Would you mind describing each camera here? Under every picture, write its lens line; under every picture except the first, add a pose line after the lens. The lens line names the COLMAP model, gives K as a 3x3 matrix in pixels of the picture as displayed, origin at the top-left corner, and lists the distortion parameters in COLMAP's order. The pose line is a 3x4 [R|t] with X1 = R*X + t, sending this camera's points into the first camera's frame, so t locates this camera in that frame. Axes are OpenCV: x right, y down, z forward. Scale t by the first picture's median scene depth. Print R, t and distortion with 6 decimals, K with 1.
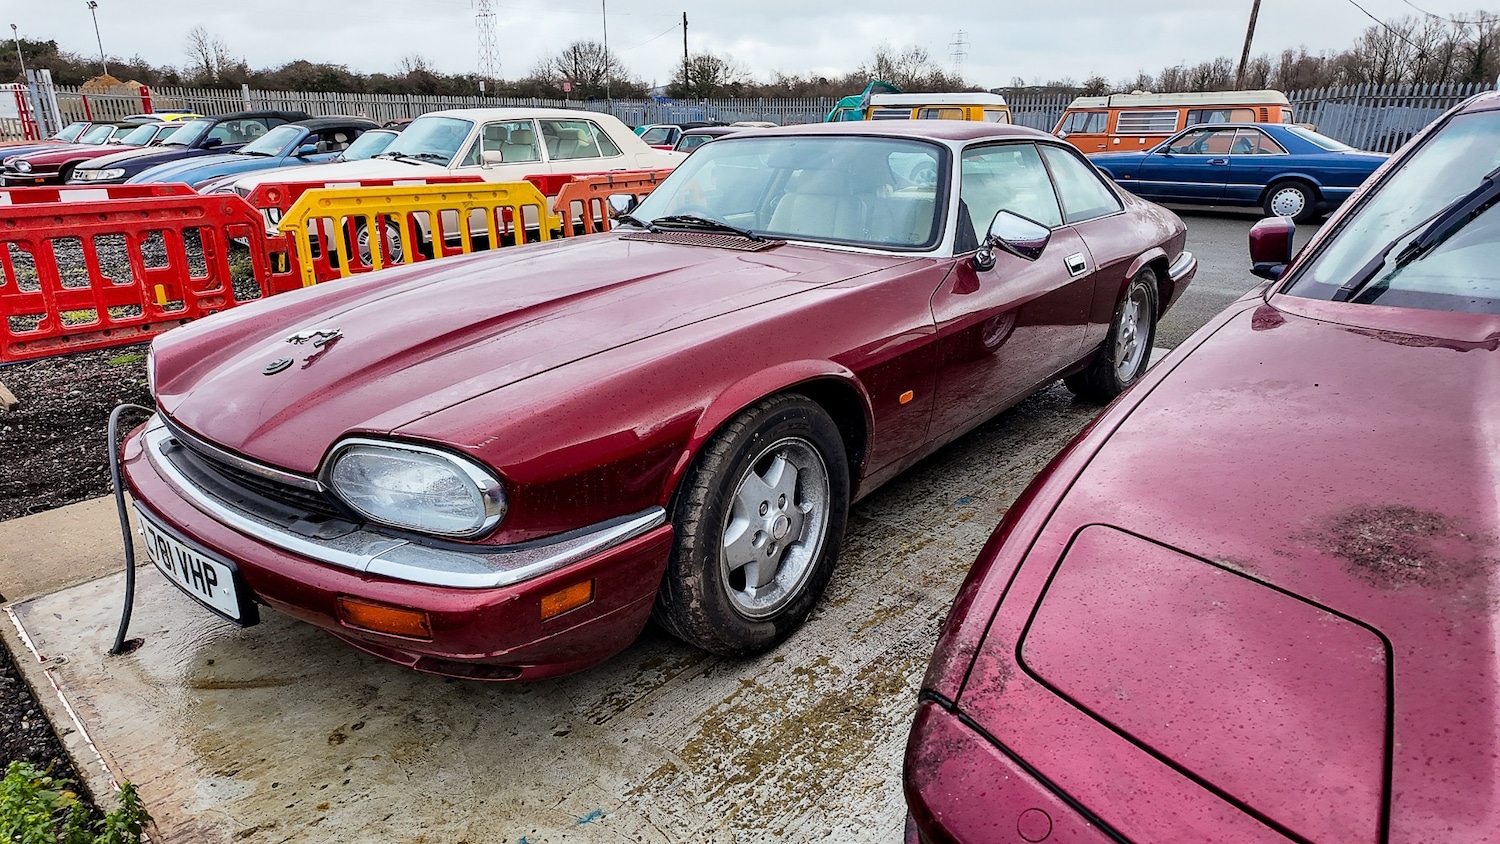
lens RADIAL K [[863.8, 0, 746.1], [0, 863.8, 401.2], [0, 0, 1]] dist [0.020999, -0.014901]
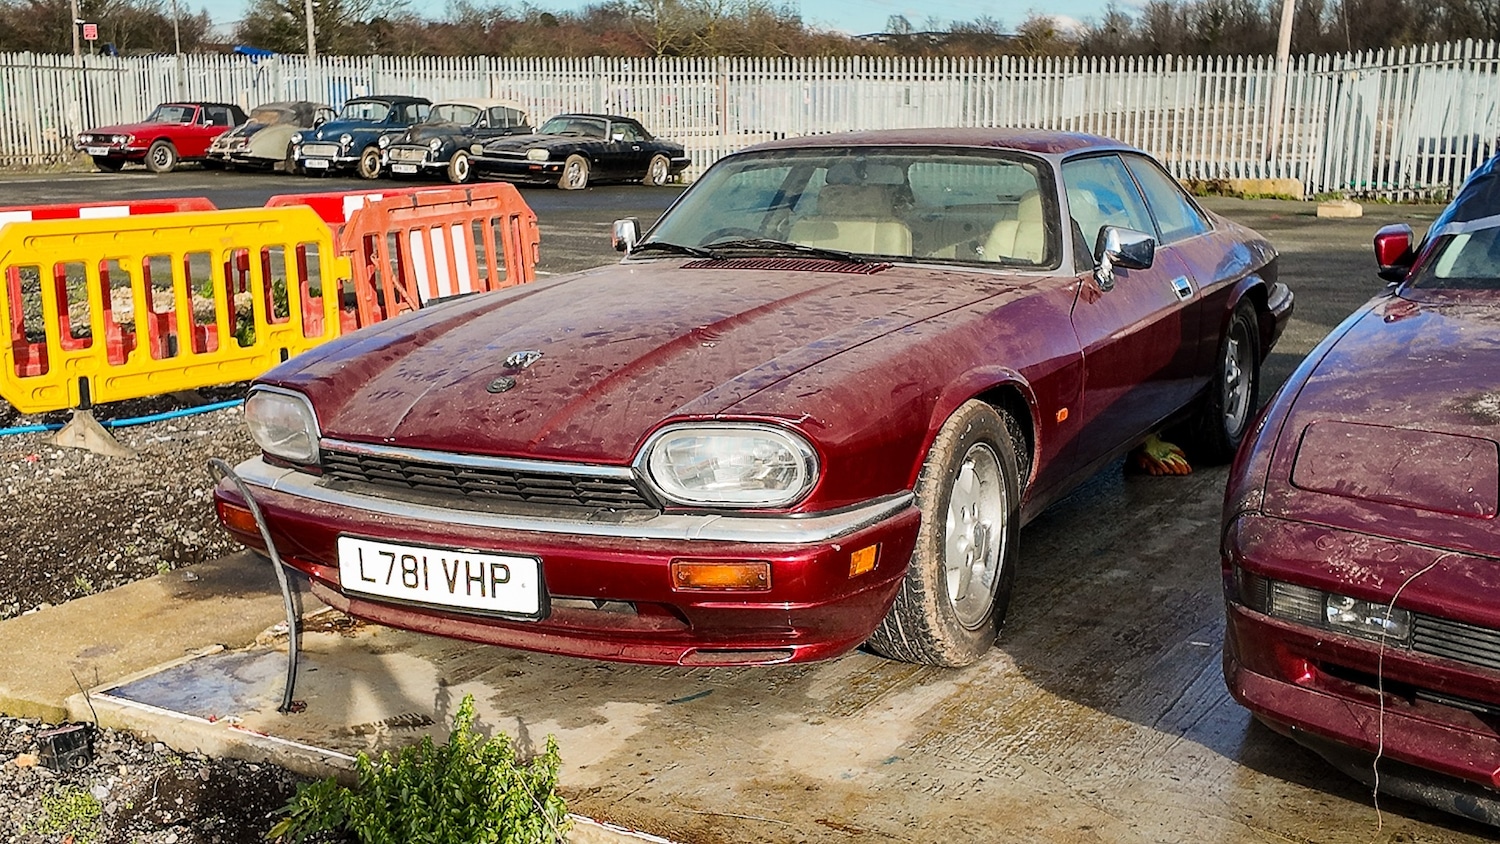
lens RADIAL K [[1736.1, 0, 750.0], [0, 1736.1, 422.0], [0, 0, 1]] dist [0.249382, -0.739228]
pose [[0.978295, -0.037675, 0.203763, -0.485115], [0.063102, 0.990795, -0.119767, 0.188492], [-0.197375, 0.130026, 0.971667, -0.725653]]
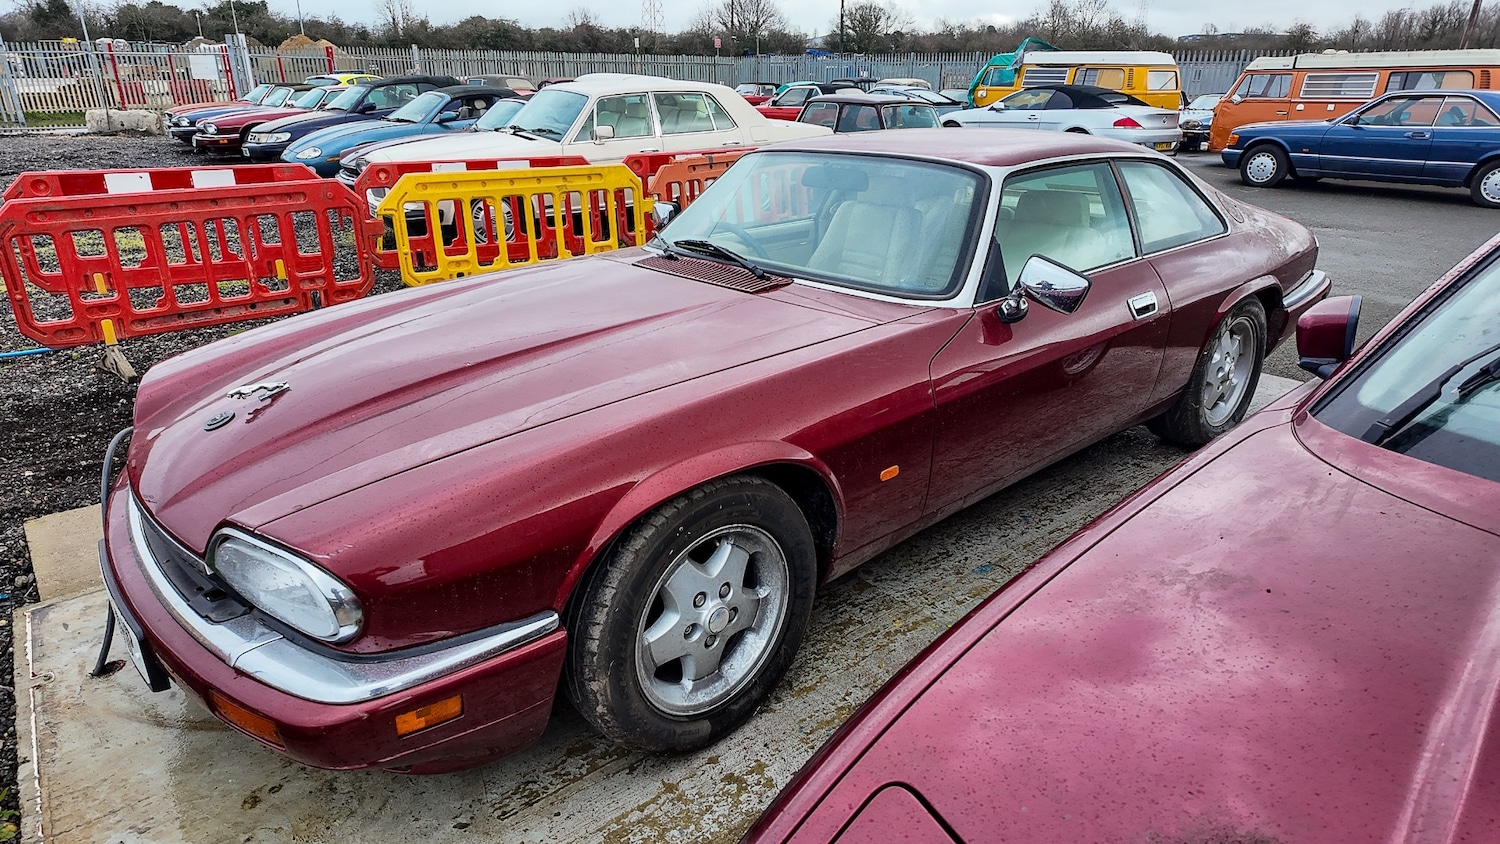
lens RADIAL K [[863.0, 0, 755.2], [0, 863.0, 390.7], [0, 0, 1]] dist [0.041041, -0.042290]
pose [[0.985984, 0.055241, -0.157431, 0.161336], [-0.048785, 0.997814, 0.044584, -0.108546], [0.159550, -0.036279, 0.986523, 0.082081]]
